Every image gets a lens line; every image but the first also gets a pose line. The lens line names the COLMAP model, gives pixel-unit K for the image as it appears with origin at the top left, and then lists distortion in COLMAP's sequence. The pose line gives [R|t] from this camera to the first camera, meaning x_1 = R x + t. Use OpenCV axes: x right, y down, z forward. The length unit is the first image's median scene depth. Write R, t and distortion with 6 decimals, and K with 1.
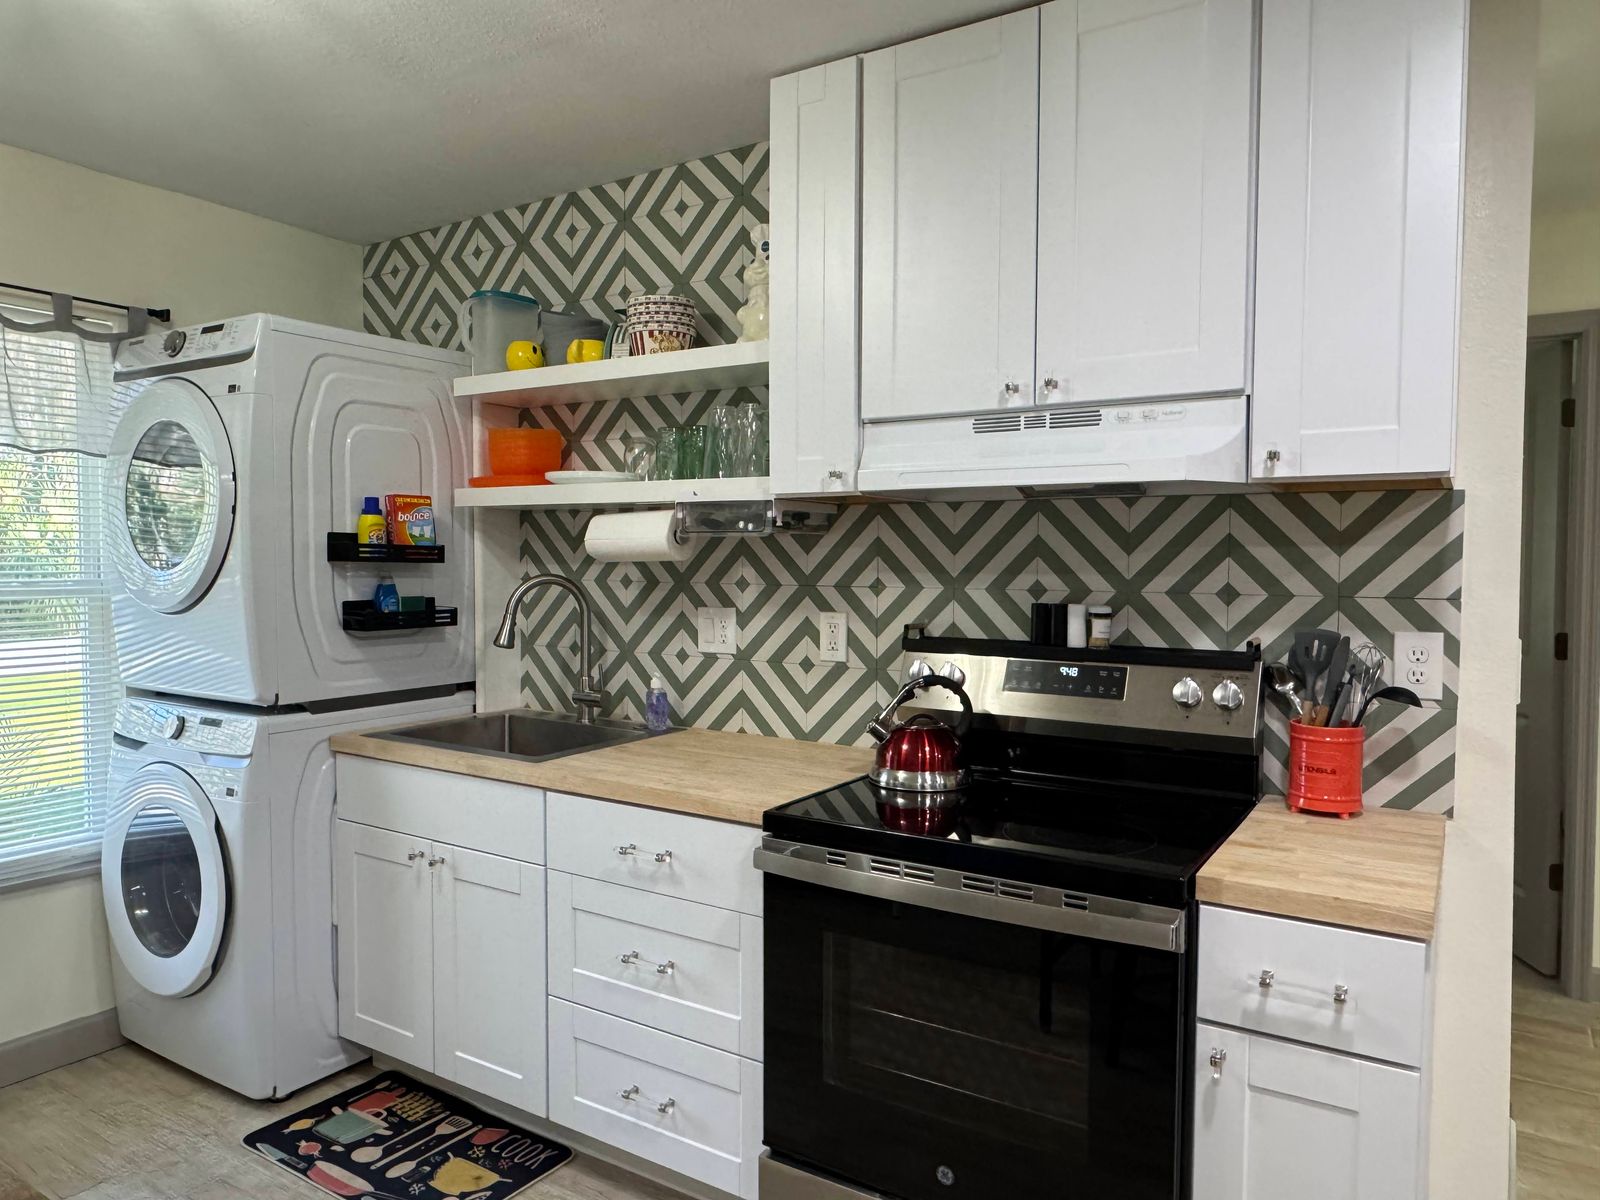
lens RADIAL K [[1076.2, 0, 800.0], [0, 1076.2, 600.0], [0, 0, 1]] dist [-0.002062, -0.001093]
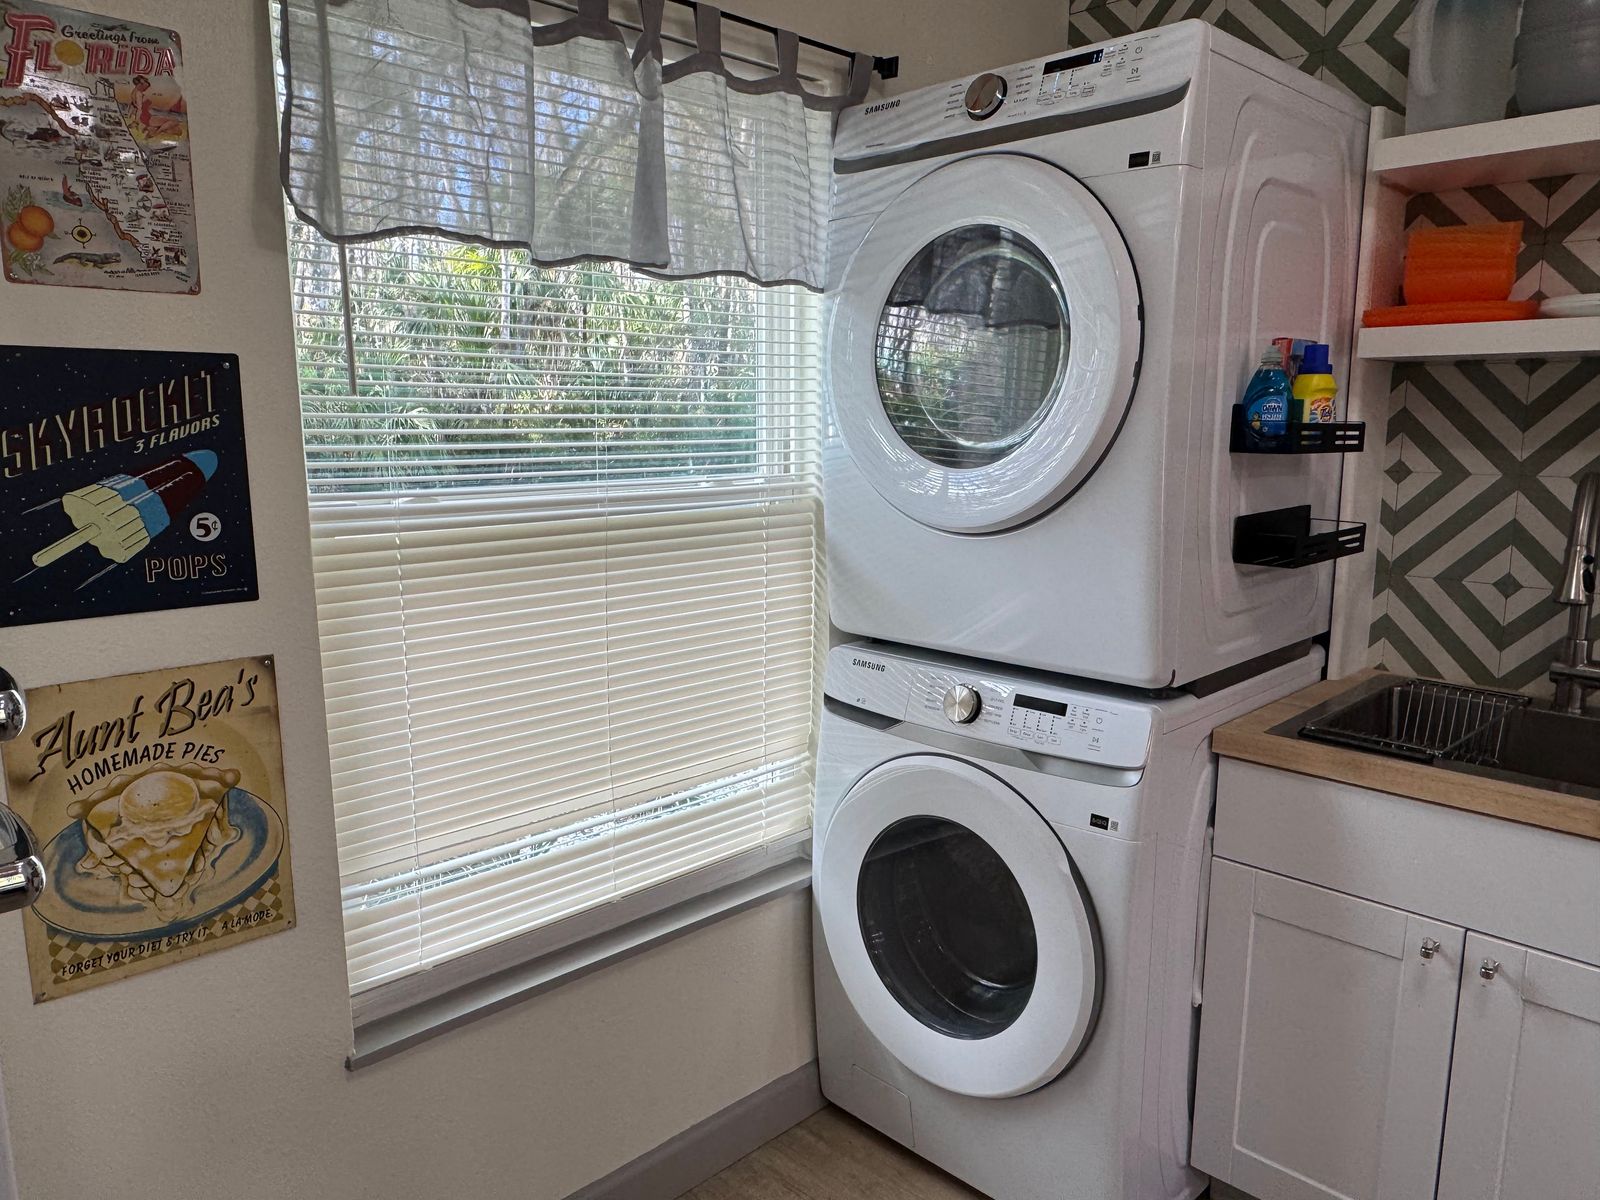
lens RADIAL K [[1131.5, 0, 800.0], [0, 1131.5, 600.0], [0, 0, 1]] dist [0.000290, -0.000106]
pose [[0.975360, 0.027046, -0.218956, -0.525267], [0.000439, 0.992217, 0.124518, -0.032553], [0.220620, -0.121546, 0.967757, 0.309355]]
